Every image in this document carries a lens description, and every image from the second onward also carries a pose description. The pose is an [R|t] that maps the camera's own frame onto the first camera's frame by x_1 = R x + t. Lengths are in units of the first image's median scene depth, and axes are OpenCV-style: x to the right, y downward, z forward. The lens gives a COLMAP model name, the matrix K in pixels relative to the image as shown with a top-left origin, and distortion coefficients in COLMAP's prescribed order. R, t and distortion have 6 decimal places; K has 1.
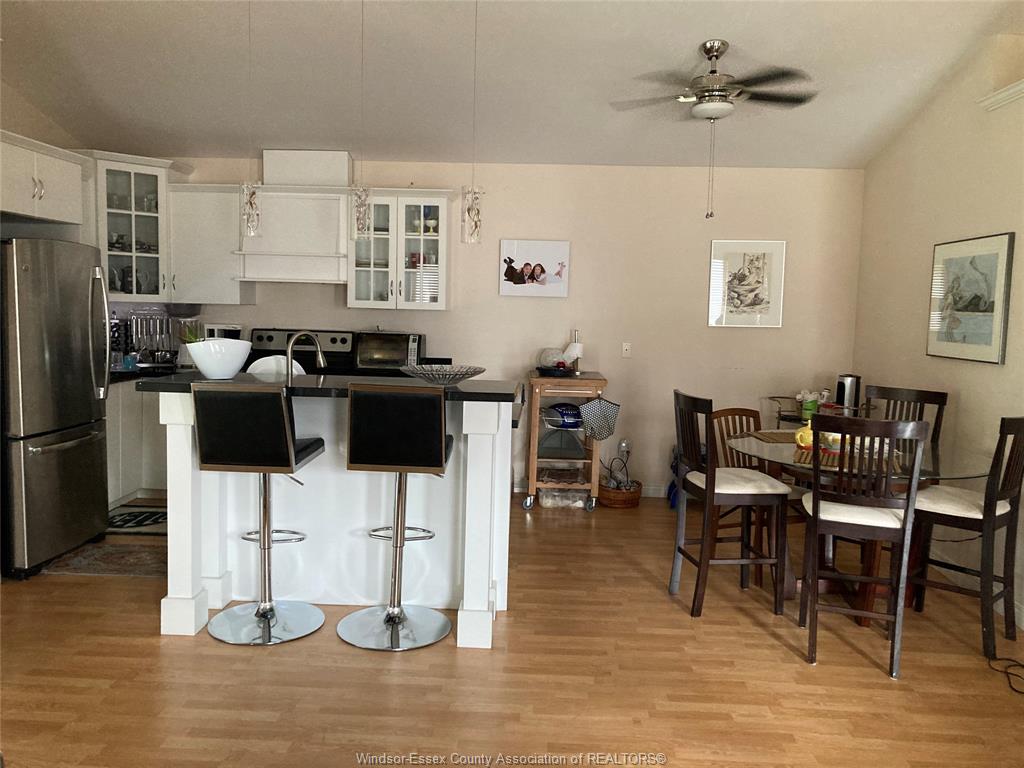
lens RADIAL K [[850.1, 0, 516.8], [0, 850.1, 376.2], [0, 0, 1]] dist [0.017444, 0.013060]
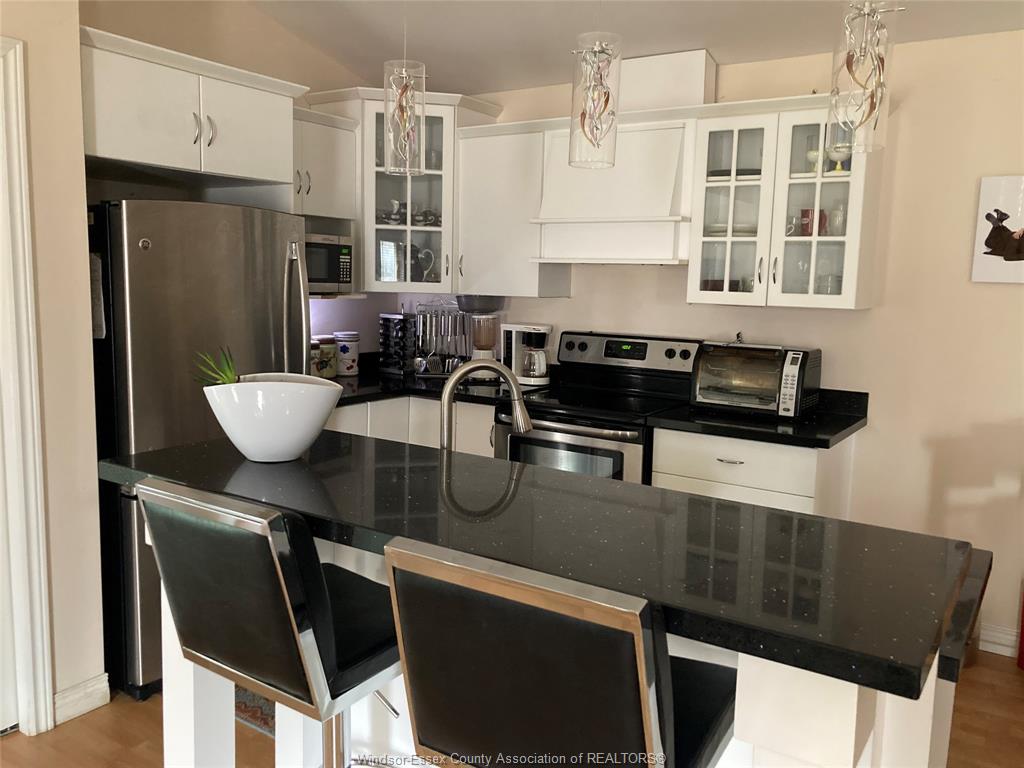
lens RADIAL K [[850.1, 0, 507.3], [0, 850.1, 389.6], [0, 0, 1]] dist [0.017444, 0.013060]
pose [[0.855649, 0.063357, -0.513664, 0.011464], [-0.045621, 0.997849, 0.047085, -0.041060], [0.515543, -0.016854, 0.856698, 0.401016]]
